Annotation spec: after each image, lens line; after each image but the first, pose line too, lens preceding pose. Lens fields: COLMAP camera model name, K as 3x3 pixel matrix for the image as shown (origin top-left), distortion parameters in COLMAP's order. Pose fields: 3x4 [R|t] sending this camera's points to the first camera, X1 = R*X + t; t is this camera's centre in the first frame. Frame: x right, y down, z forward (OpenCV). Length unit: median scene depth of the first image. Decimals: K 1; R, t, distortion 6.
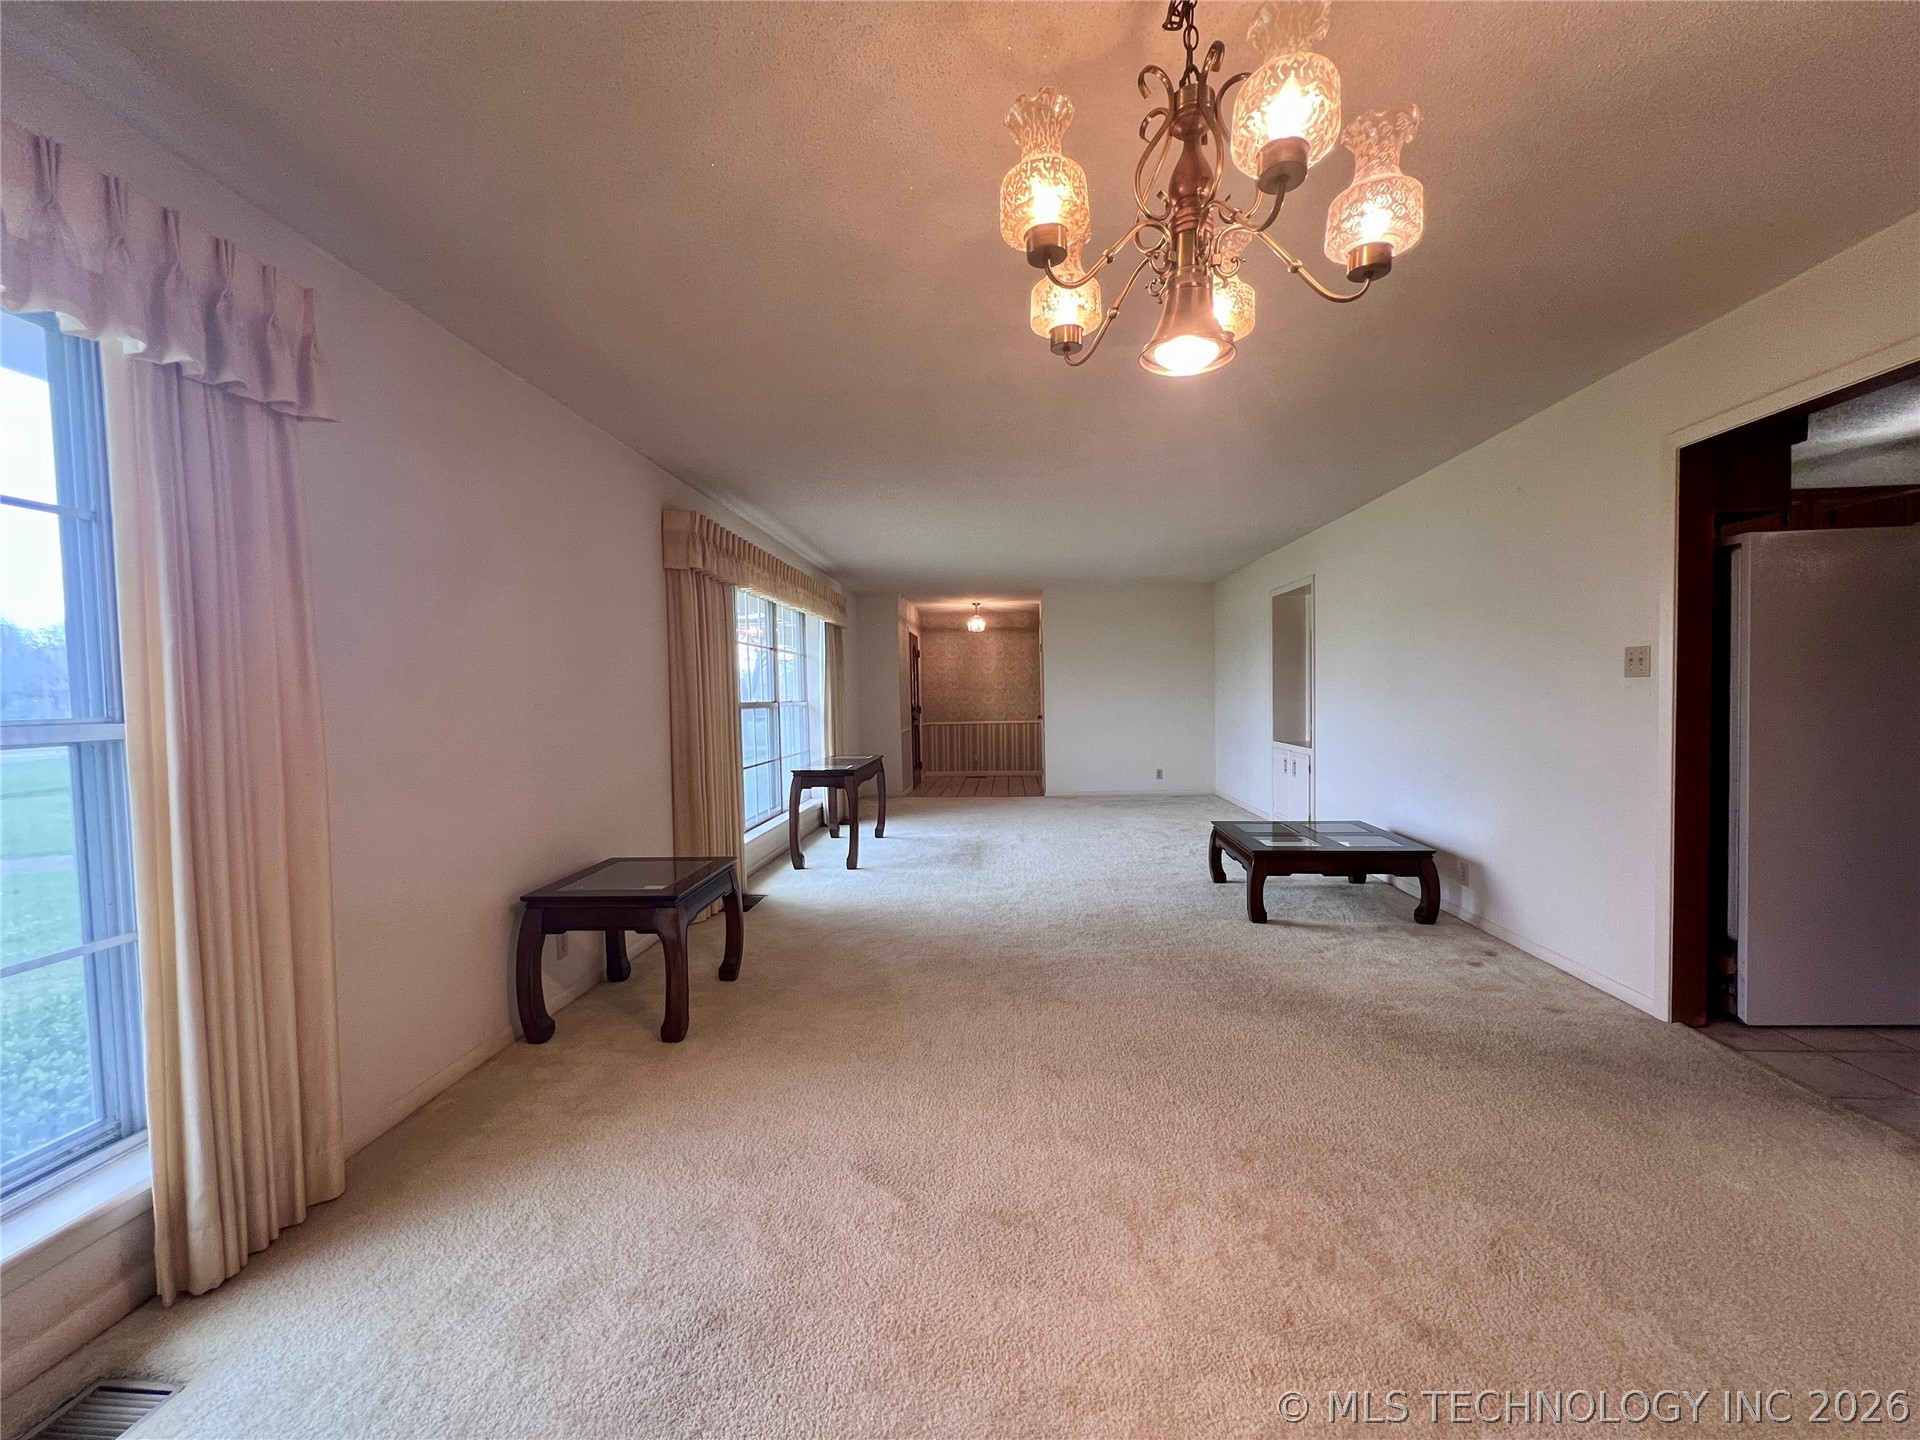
lens RADIAL K [[757.4, 0, 966.7], [0, 757.4, 718.2], [0, 0, 1]] dist [0.001232, -0.000629]
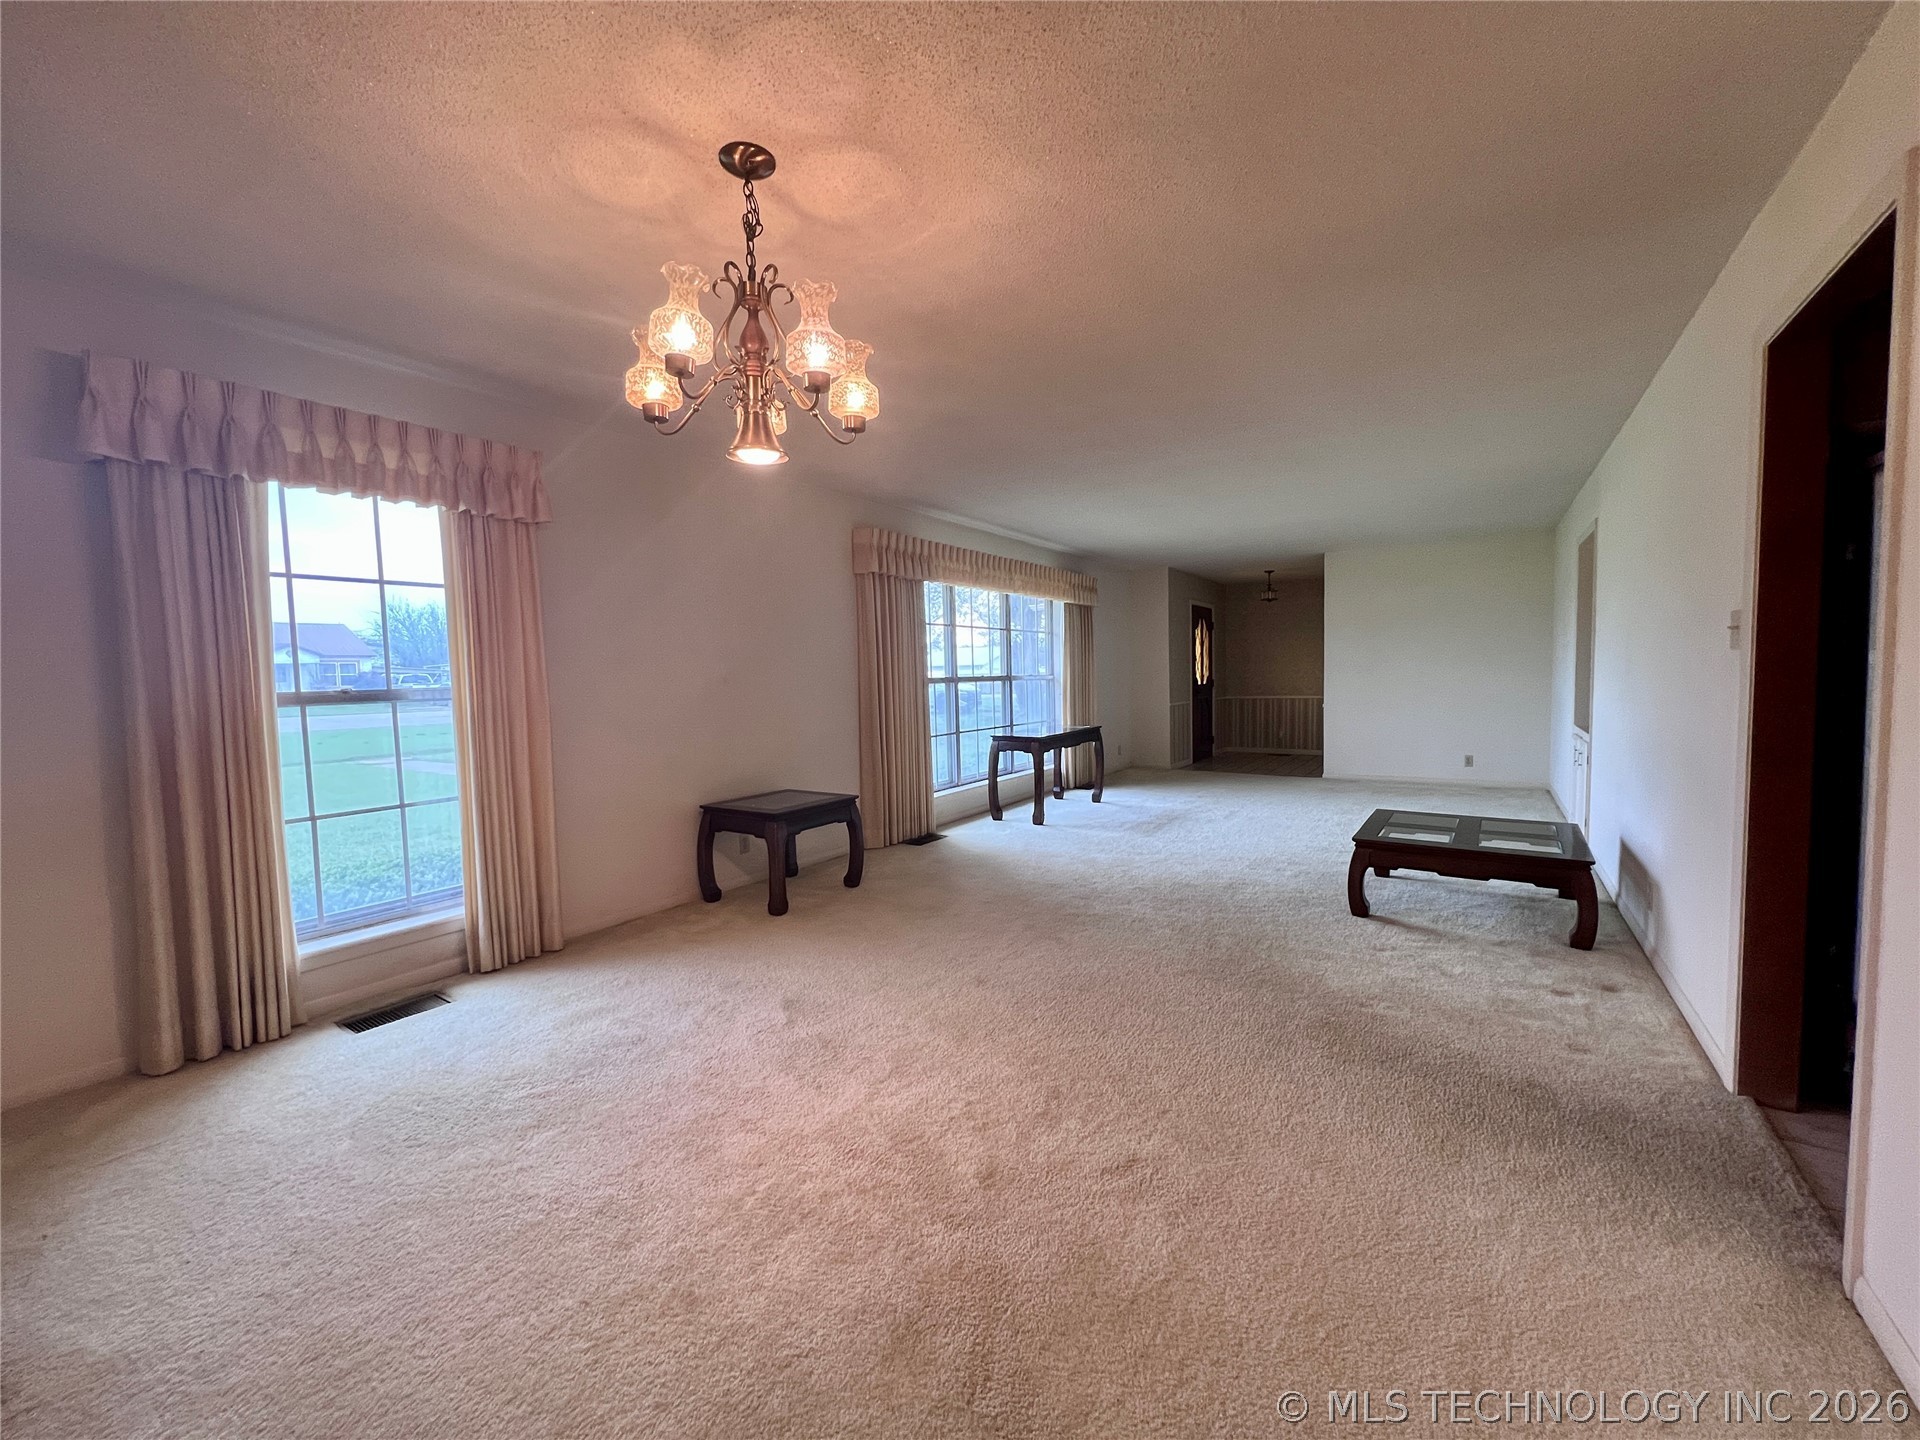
lens RADIAL K [[757.4, 0, 966.7], [0, 757.4, 718.2], [0, 0, 1]] dist [0.001232, -0.000629]
pose [[0.868608, 0.028398, -0.494686, 0.497980], [-0.010087, 0.999163, 0.039646, -0.005446], [0.495398, -0.029447, 0.868167, -0.044394]]
